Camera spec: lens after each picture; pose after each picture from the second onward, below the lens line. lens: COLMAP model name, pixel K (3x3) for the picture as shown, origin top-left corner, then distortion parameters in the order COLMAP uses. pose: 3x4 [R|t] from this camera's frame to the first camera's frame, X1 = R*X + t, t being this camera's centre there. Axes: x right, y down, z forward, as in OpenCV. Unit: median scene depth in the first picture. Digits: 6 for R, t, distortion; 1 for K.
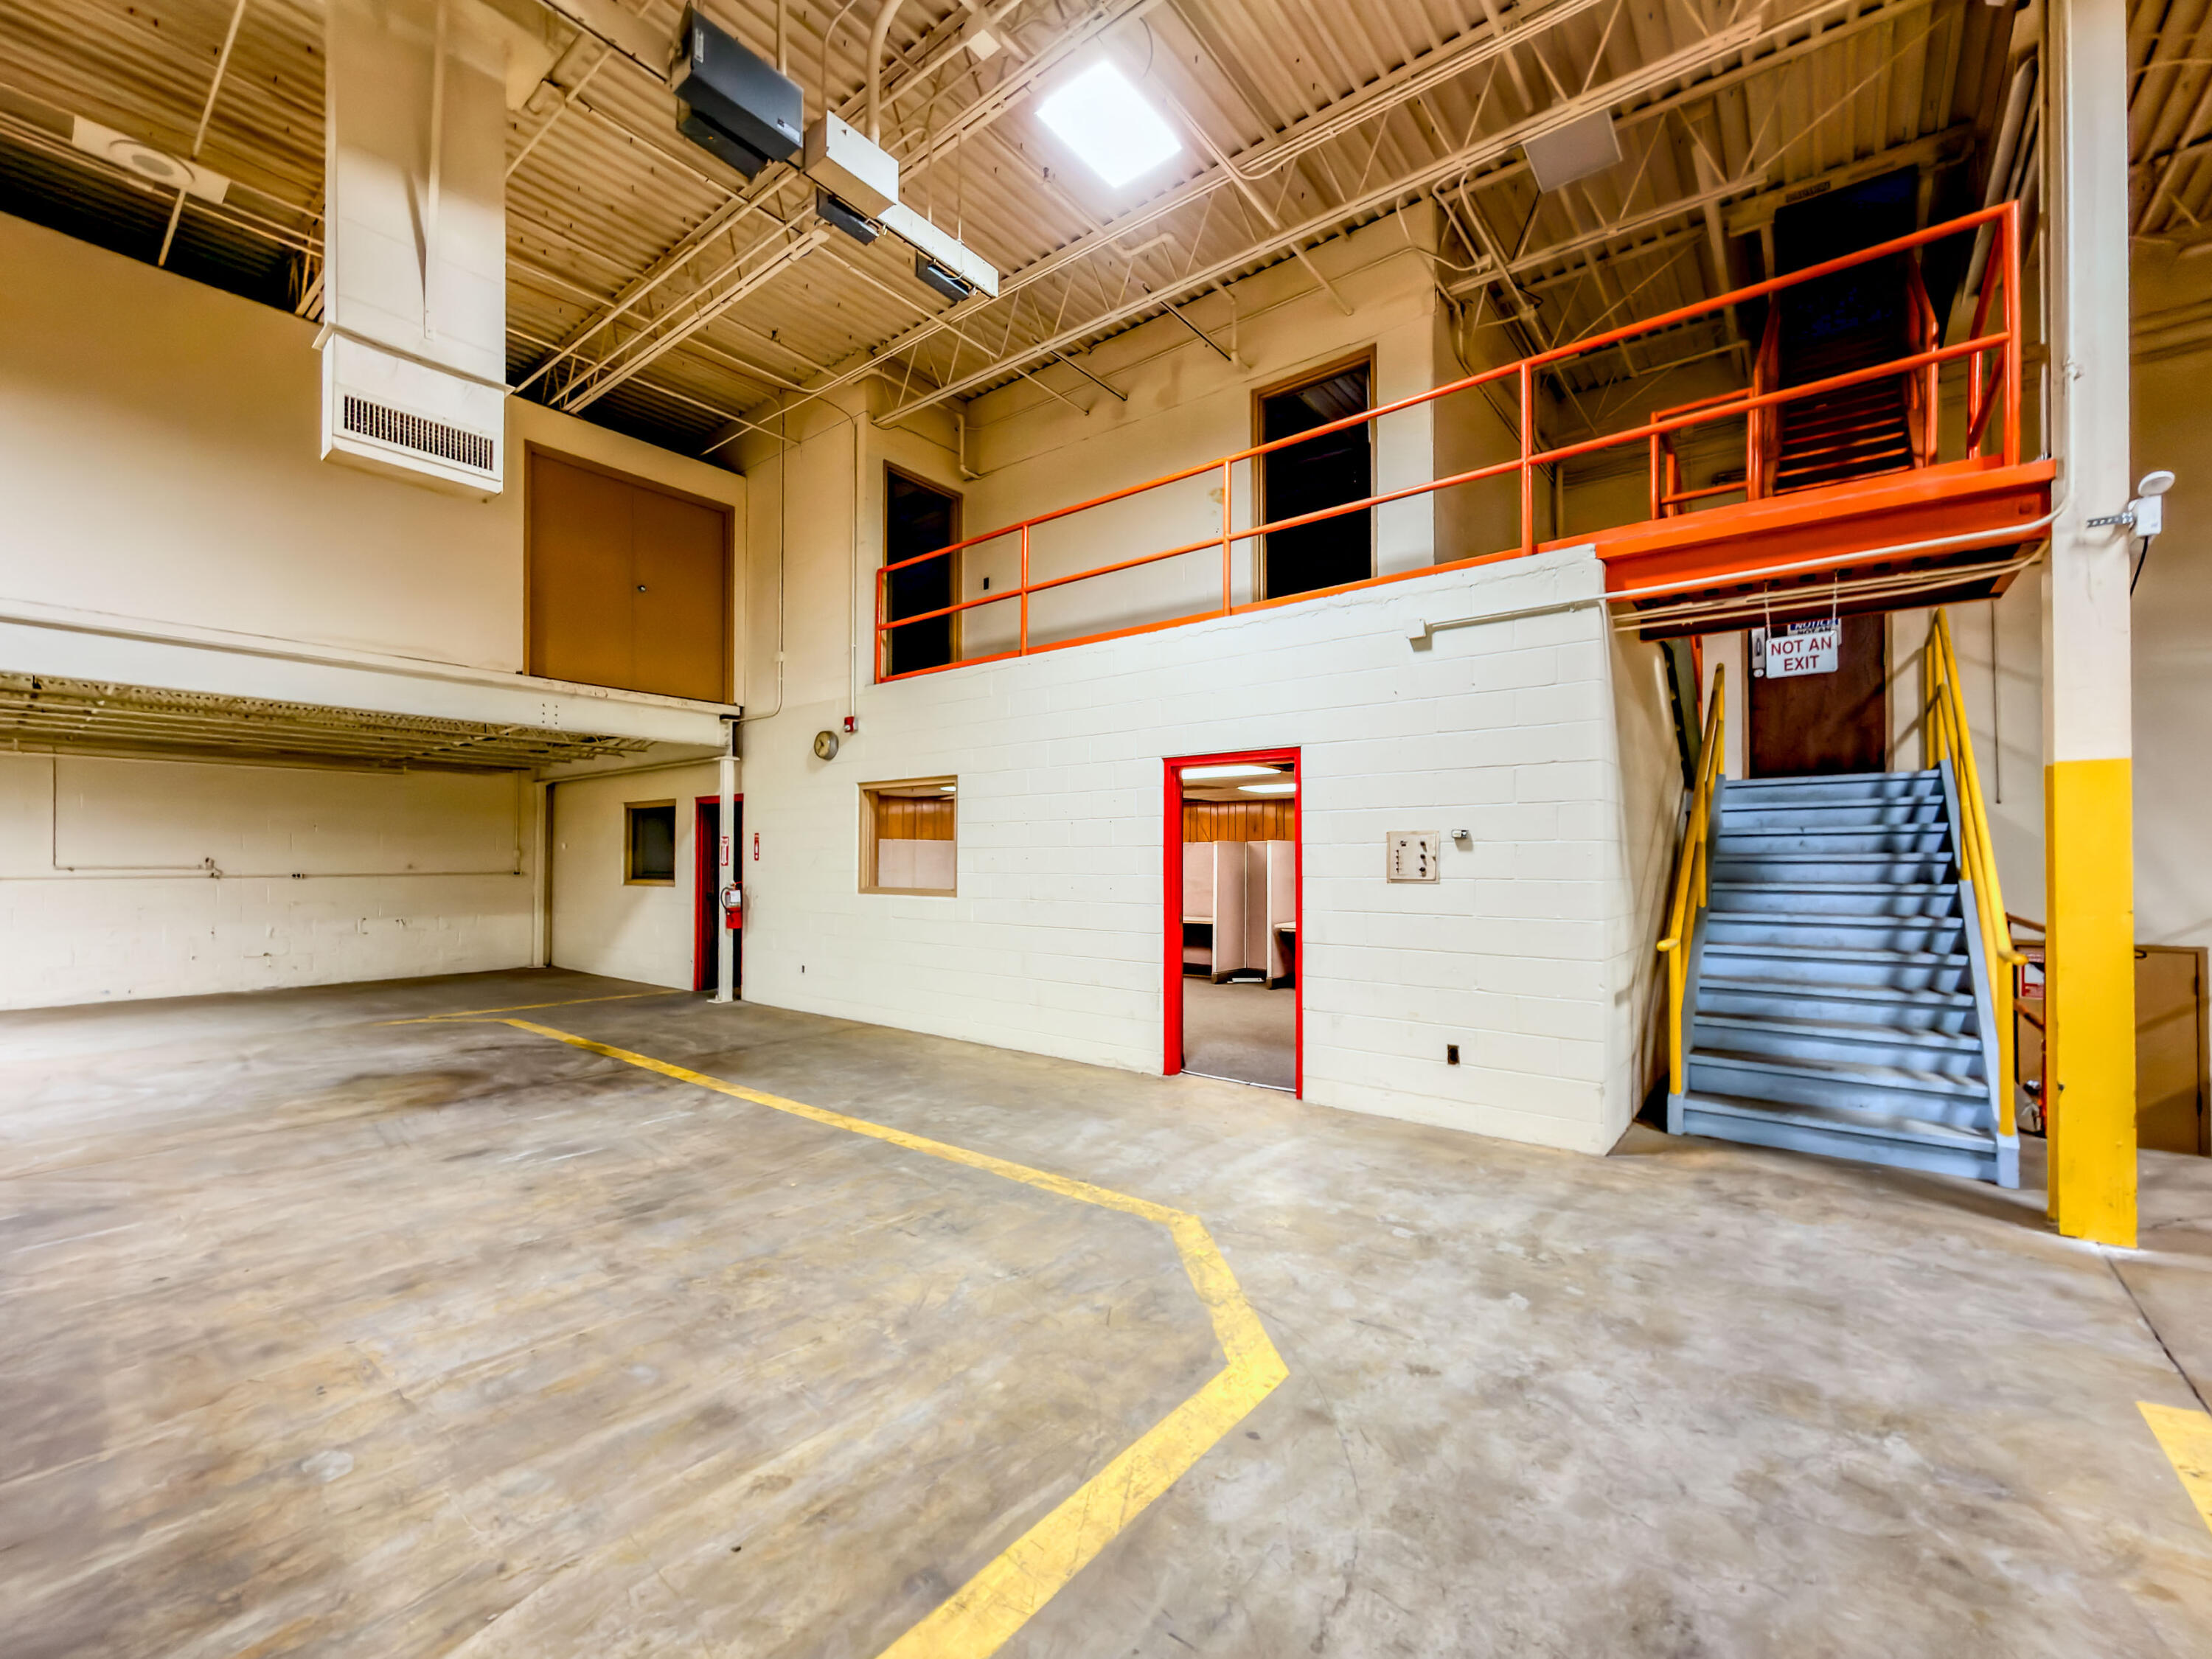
lens RADIAL K [[914.7, 0, 1101.8], [0, 914.7, 850.5], [0, 0, 1]] dist [-0.001077, 0.000048]
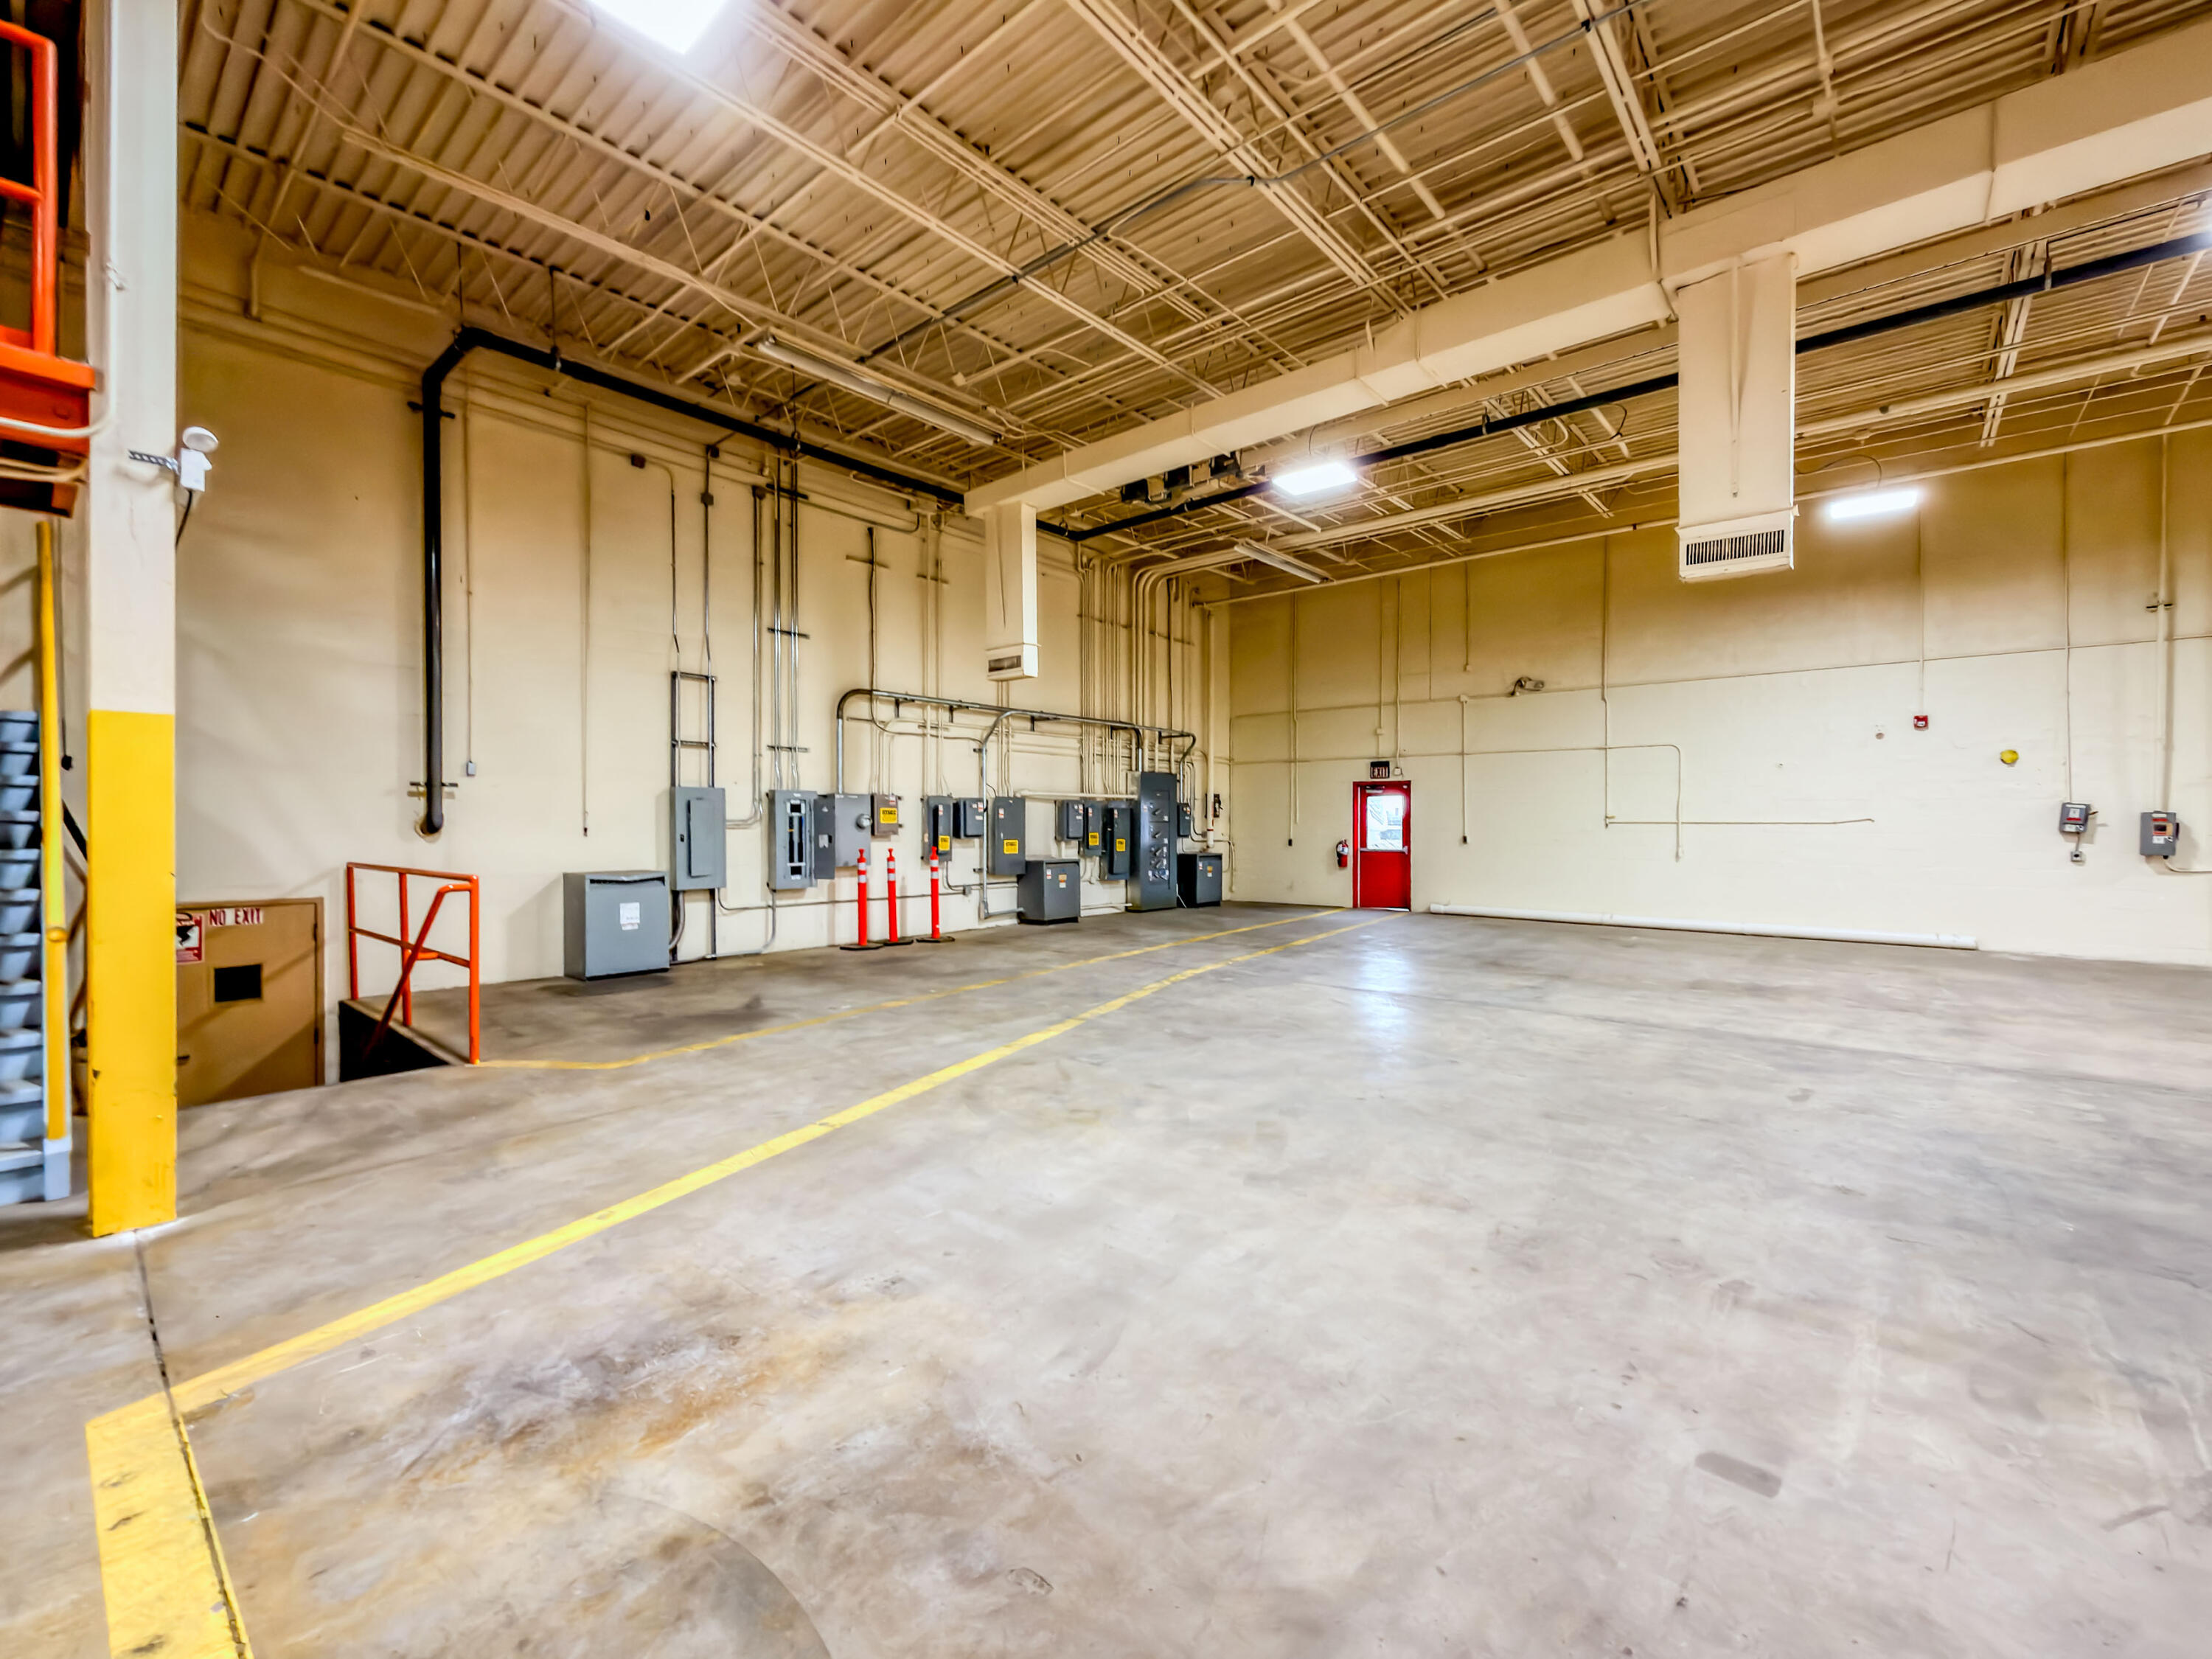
lens RADIAL K [[914.7, 0, 1109.6], [0, 914.7, 825.4], [0, 0, 1]] dist [-0.001077, 0.000048]
pose [[0.027431, -0.004610, 0.999613, 0.145680], [-0.011759, 0.999919, 0.004934, -0.000446], [-0.999555, -0.011890, 0.027374, -0.012541]]
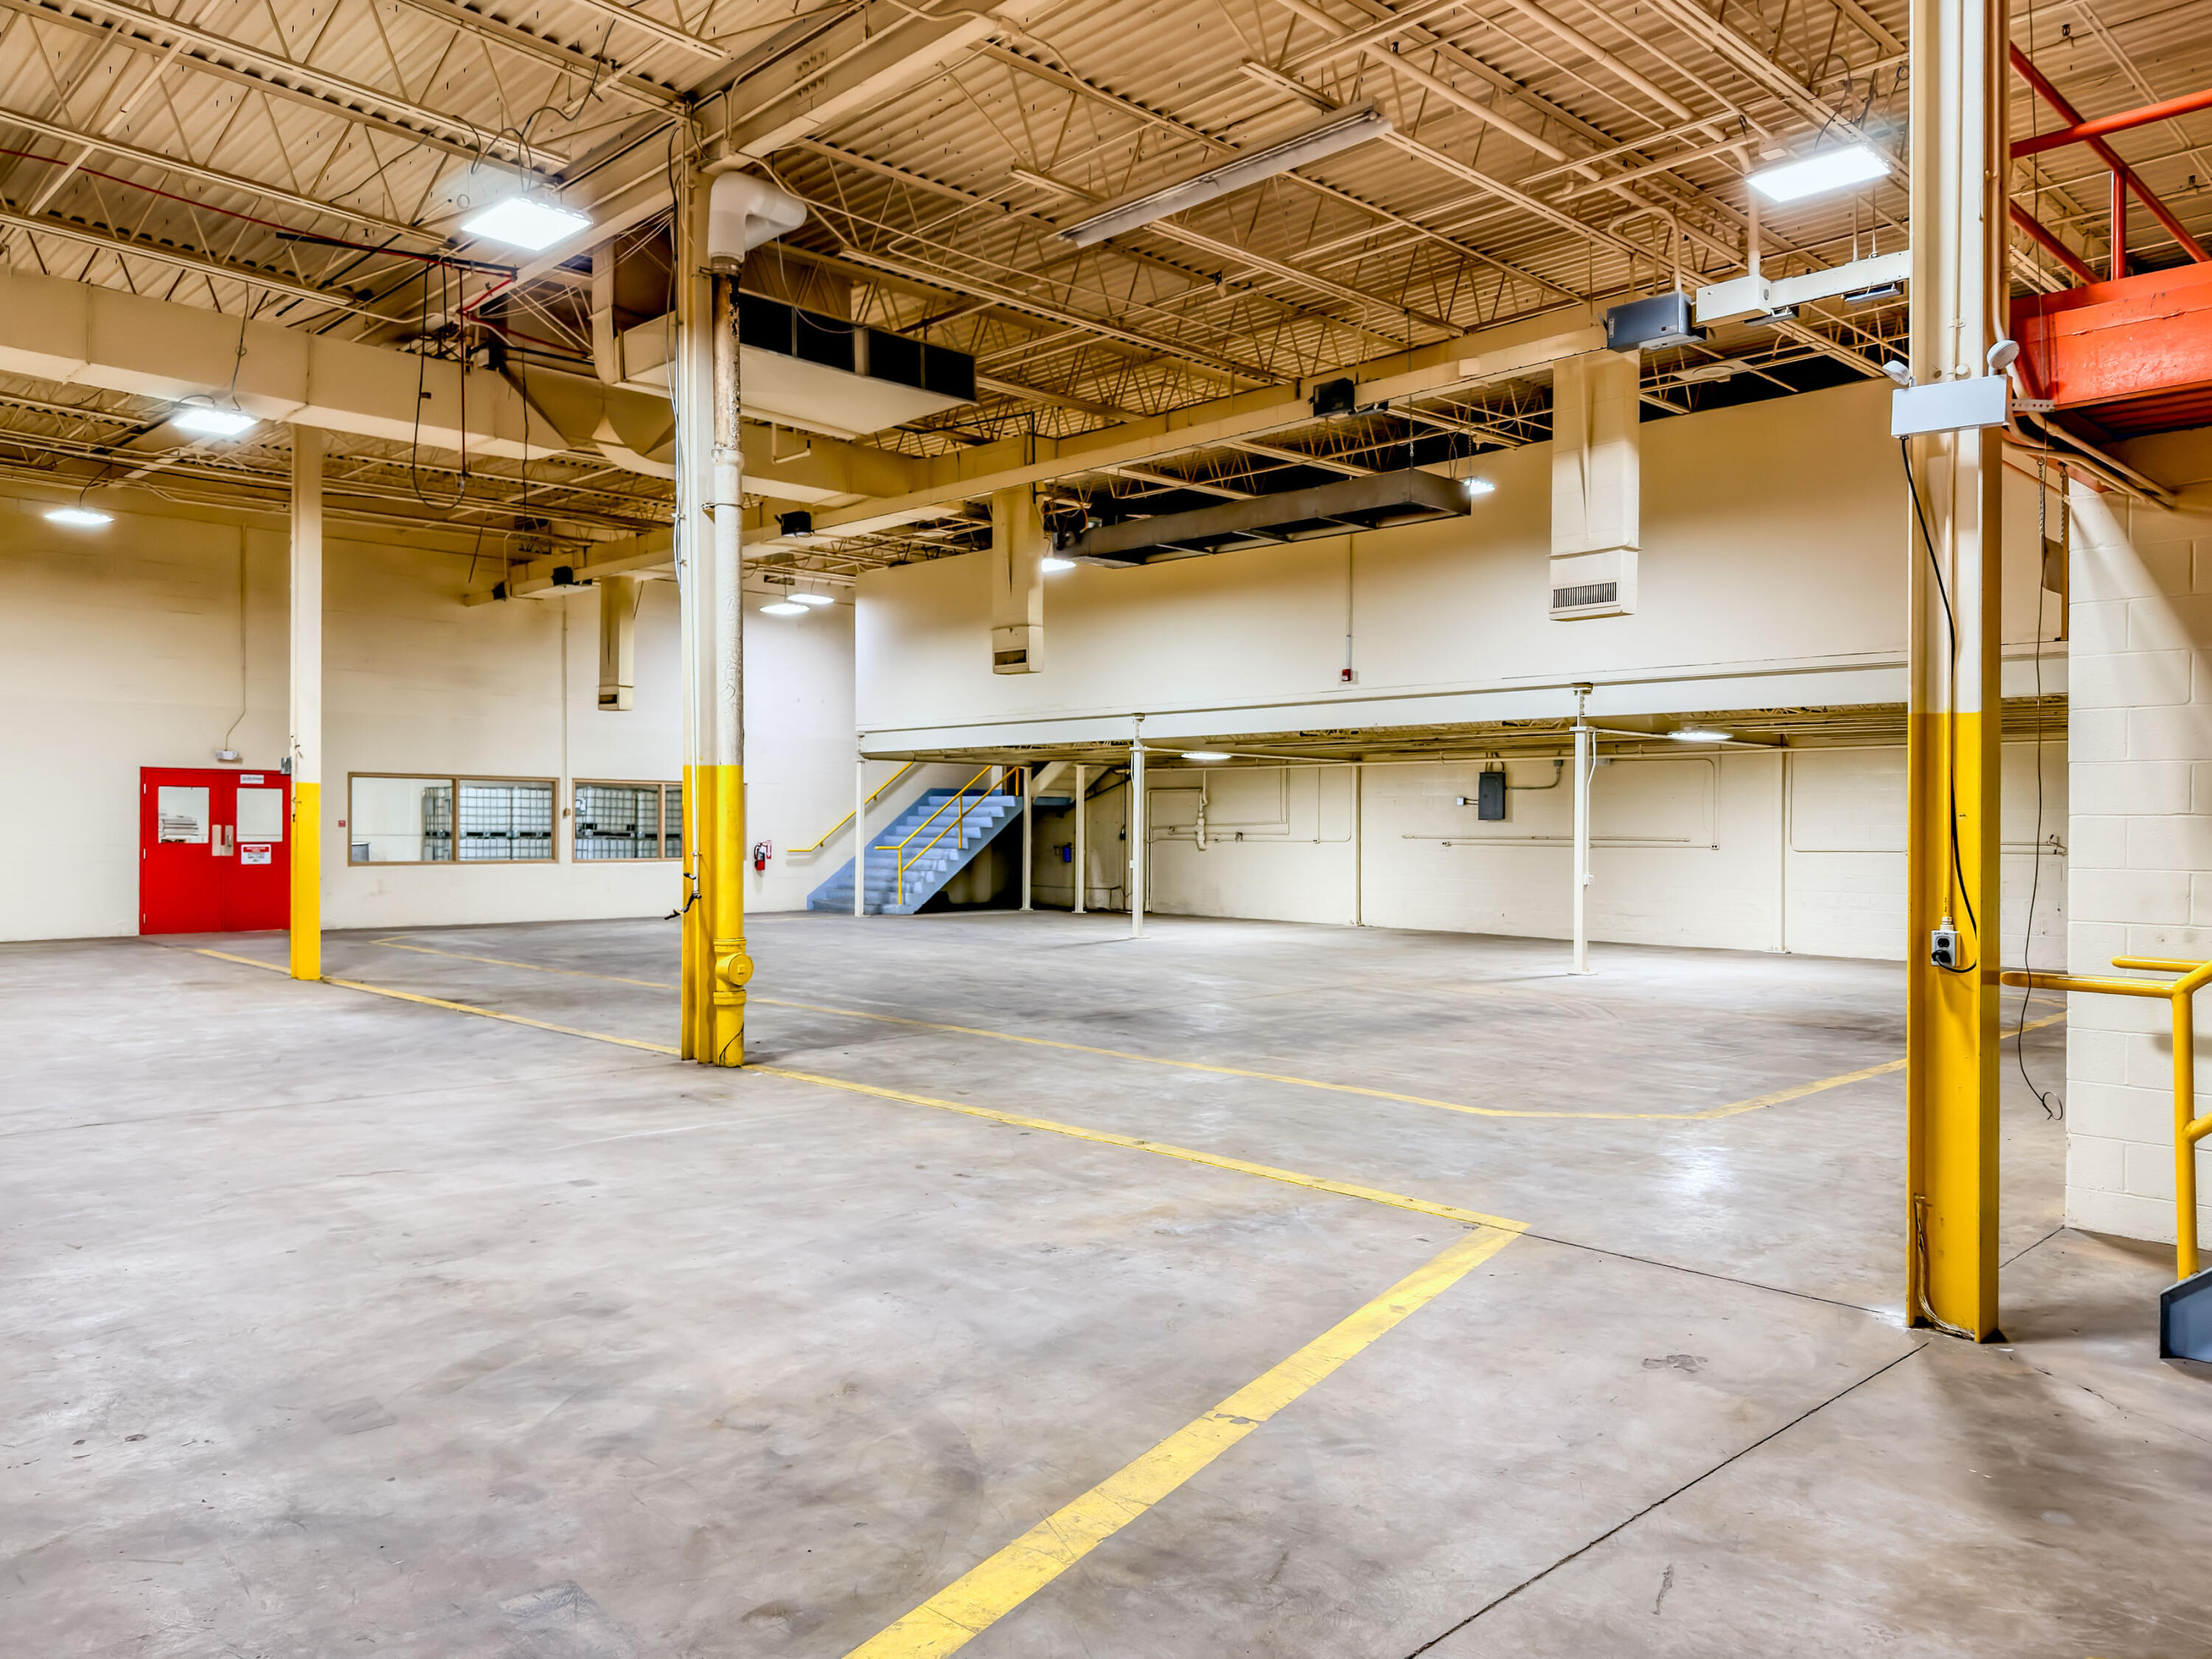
lens RADIAL K [[1492.2, 0, 1115.1], [0, 1492.2, 826.5], [0, 0, 1]] dist [-0.020522, -0.005005]
pose [[-0.113833, -0.006616, -0.993478, 2.811658], [-0.000387, 0.999978, -0.006615, -0.007146], [0.993500, -0.000368, -0.113833, 0.506166]]
